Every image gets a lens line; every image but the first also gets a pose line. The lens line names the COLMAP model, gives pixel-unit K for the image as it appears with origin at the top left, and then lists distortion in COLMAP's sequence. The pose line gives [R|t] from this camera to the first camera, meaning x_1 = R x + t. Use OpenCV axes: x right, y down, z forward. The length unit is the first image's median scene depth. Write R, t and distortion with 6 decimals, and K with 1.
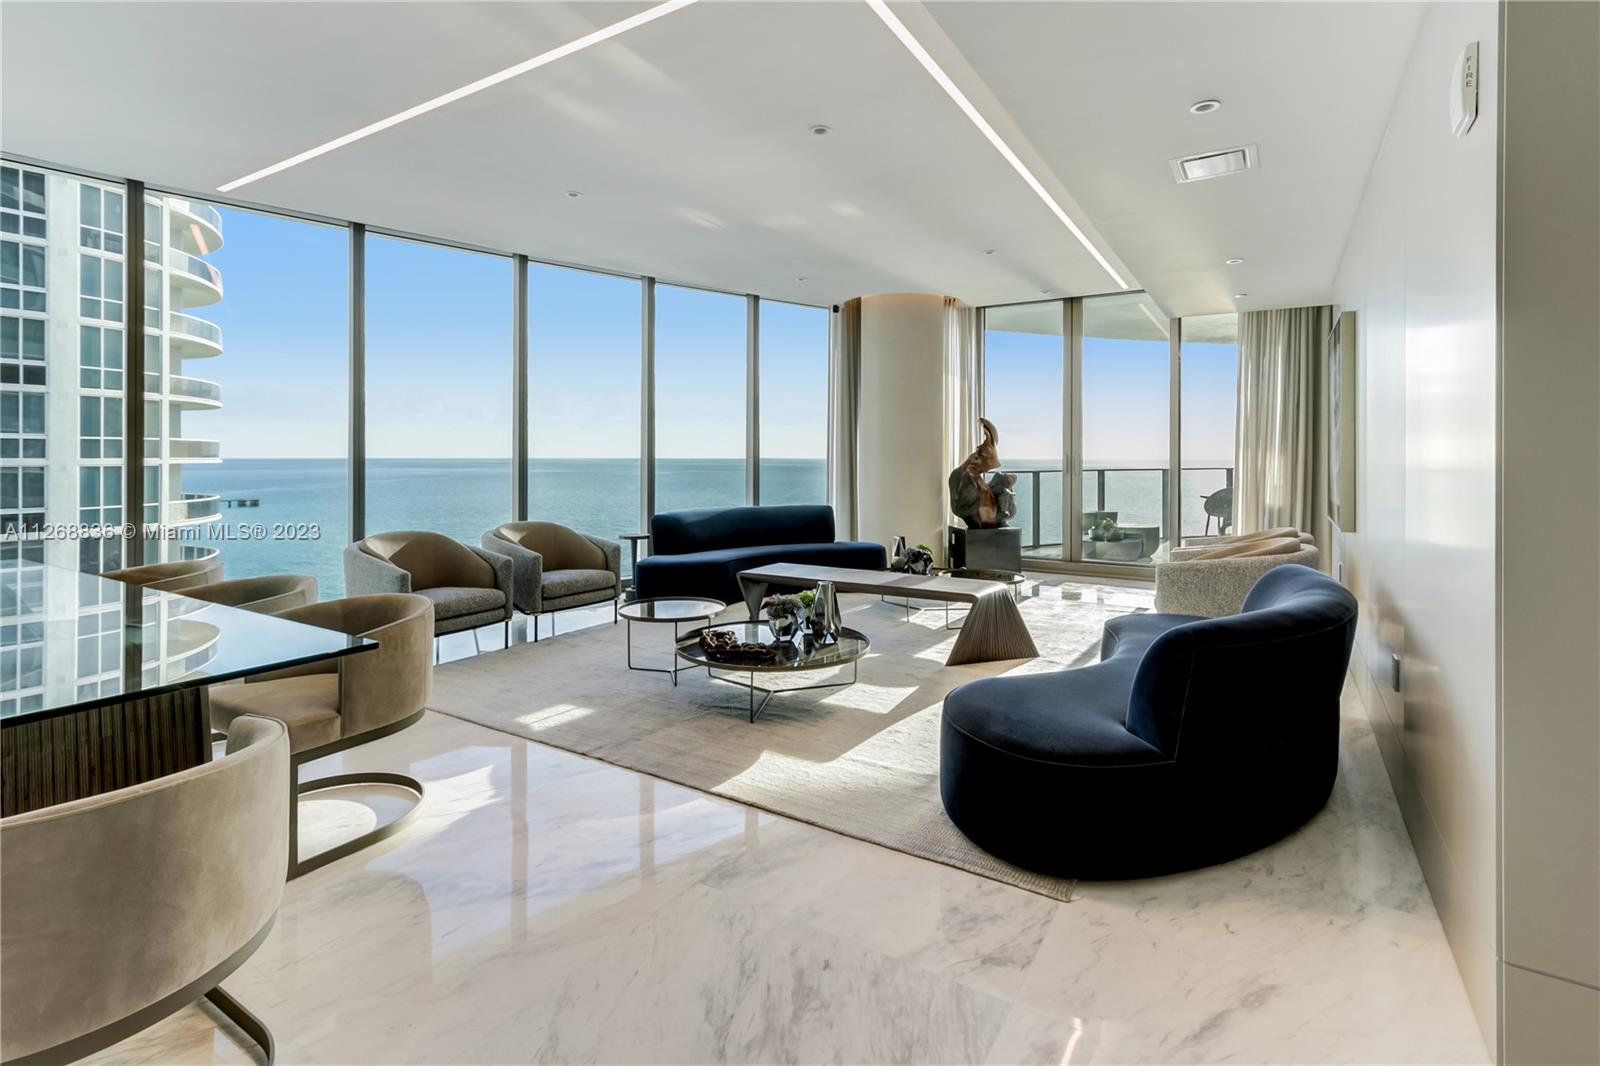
lens RADIAL K [[735.4, 0, 793.9], [0, 735.4, 464.8], [0, 0, 1]] dist [0.000219, 0.002683]
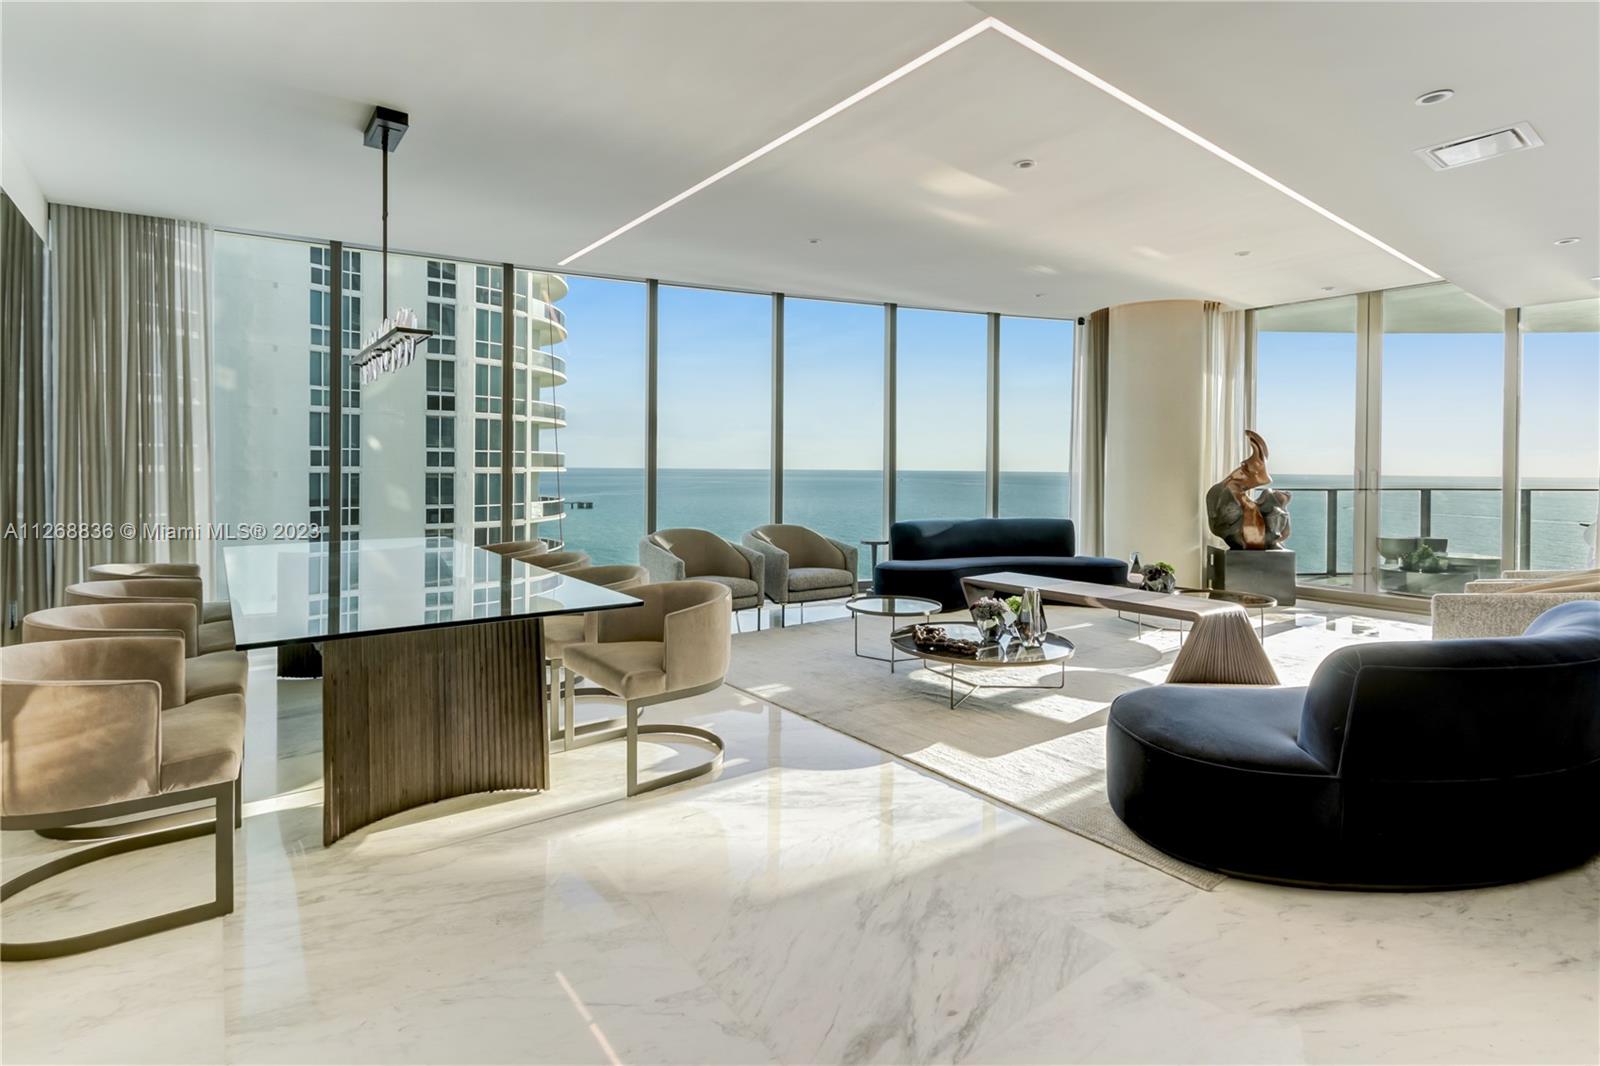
lens RADIAL K [[735.4, 0, 807.2], [0, 735.4, 477.6], [0, 0, 1]] dist [0.000219, 0.002683]
pose [[0.941370, 0.012108, -0.337159, 0.079925], [-0.012188, 0.999924, 0.001879, 0.001608], [0.337156, 0.002341, 0.941446, -0.087125]]
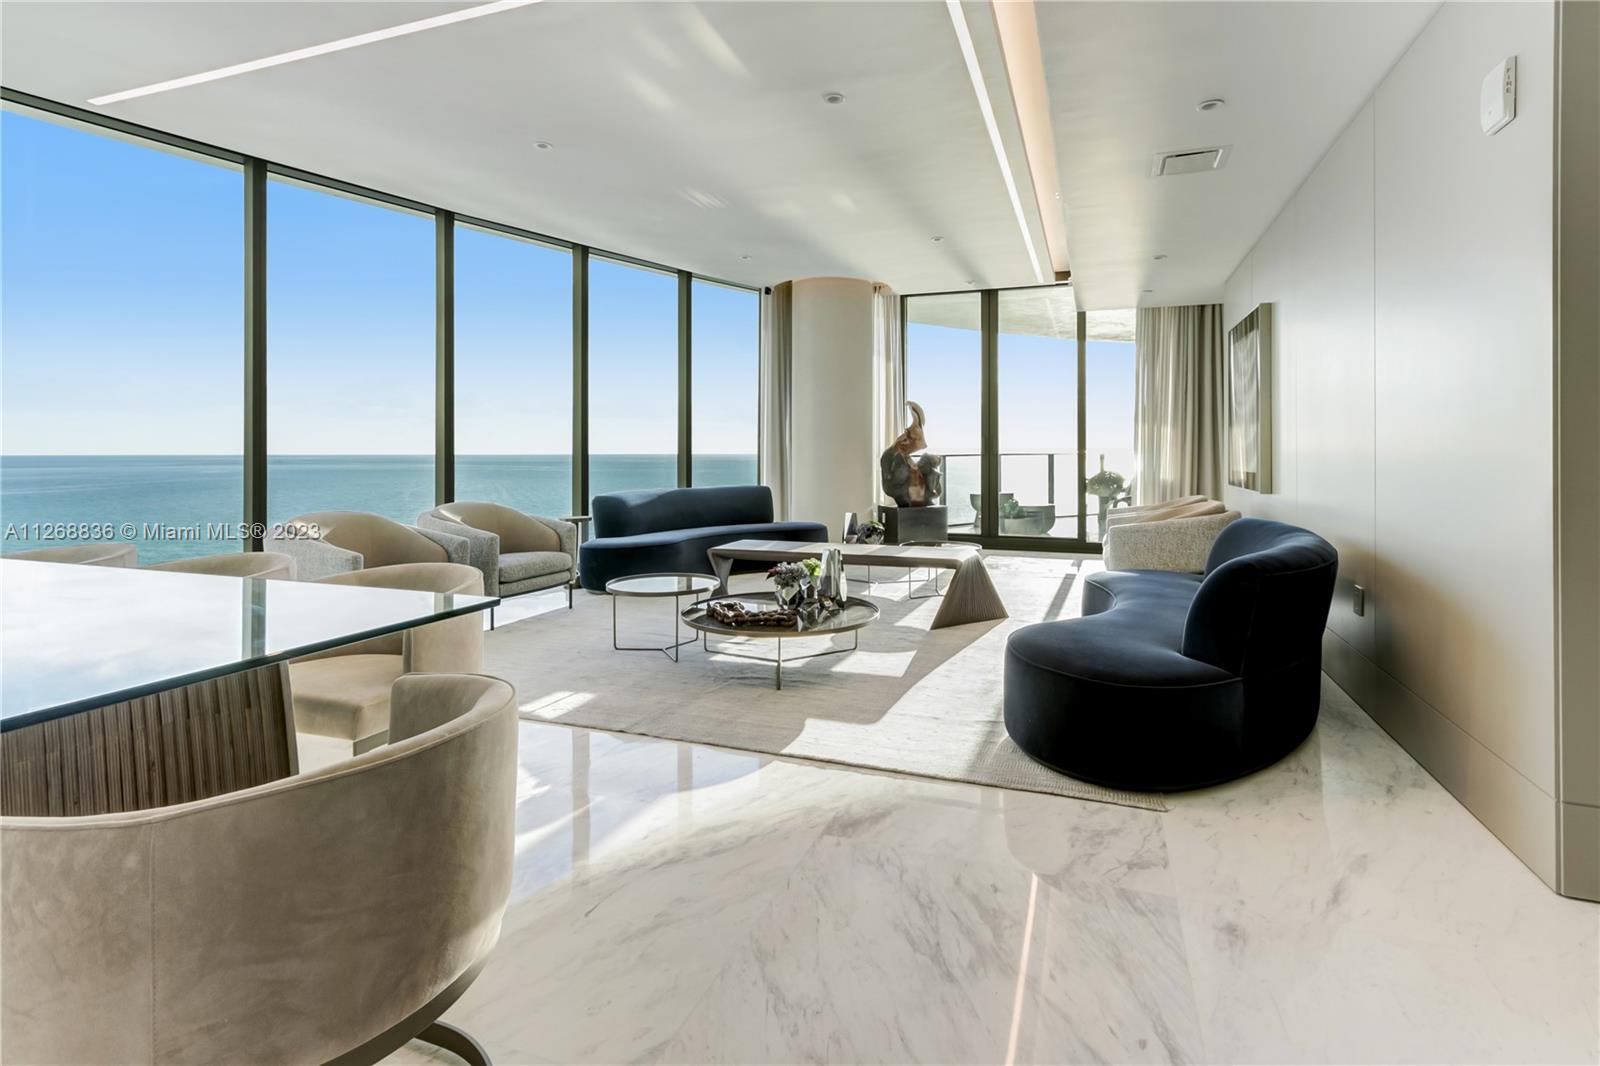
lens RADIAL K [[735.4, 0, 814.0], [0, 735.4, 458.1], [0, 0, 1]] dist [0.000219, 0.002683]
pose [[0.977574, -0.002858, 0.210571, -0.163387], [0.003296, 0.999993, -0.001730, 0.031307], [-0.210564, 0.002385, 0.977577, 0.018731]]
